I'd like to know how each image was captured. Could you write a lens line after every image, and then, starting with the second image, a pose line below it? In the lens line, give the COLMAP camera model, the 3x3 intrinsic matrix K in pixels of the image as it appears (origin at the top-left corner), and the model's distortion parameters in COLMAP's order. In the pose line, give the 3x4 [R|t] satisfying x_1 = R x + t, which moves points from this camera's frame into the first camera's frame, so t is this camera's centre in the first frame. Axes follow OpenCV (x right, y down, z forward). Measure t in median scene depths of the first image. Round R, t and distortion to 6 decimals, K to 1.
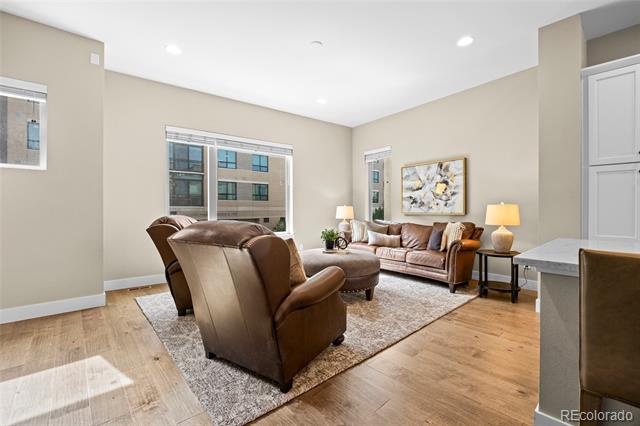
lens RADIAL K [[288.3, 0, 320.7], [0, 288.3, 210.4], [0, 0, 1]] dist [-0.000264, 0.000034]
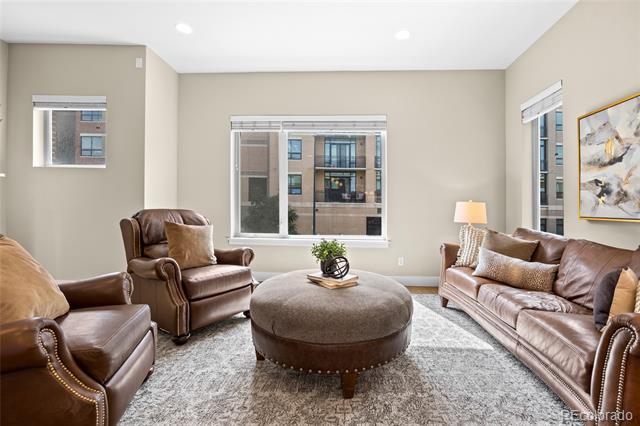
lens RADIAL K [[301.7, 0, 330.5], [0, 301.7, 201.8], [0, 0, 1]] dist [-0.000760, -0.000240]
pose [[0.756751, 0.004020, -0.653691, 0.324640], [-0.016244, 0.999788, -0.012657, -0.002215], [0.653502, 0.020197, 0.756656, 0.410311]]
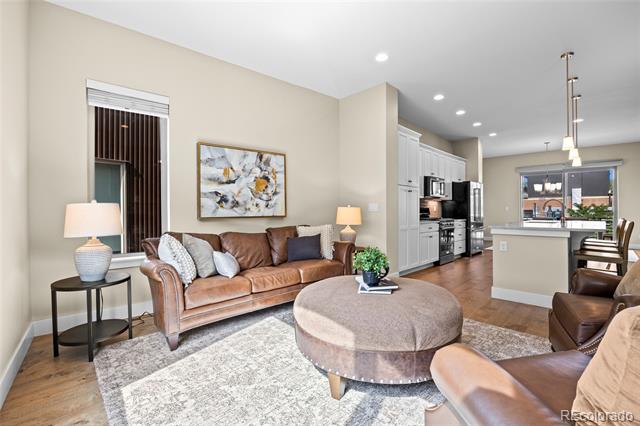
lens RADIAL K [[294.9, 0, 313.0], [0, 294.9, 211.4], [0, 0, 1]] dist [-0.010897, -0.000274]
pose [[-0.066436, -0.001693, 0.997789, -0.392945], [0.004767, 0.999987, 0.002014, -0.004370], [-0.997779, 0.004890, -0.066427, 0.878984]]
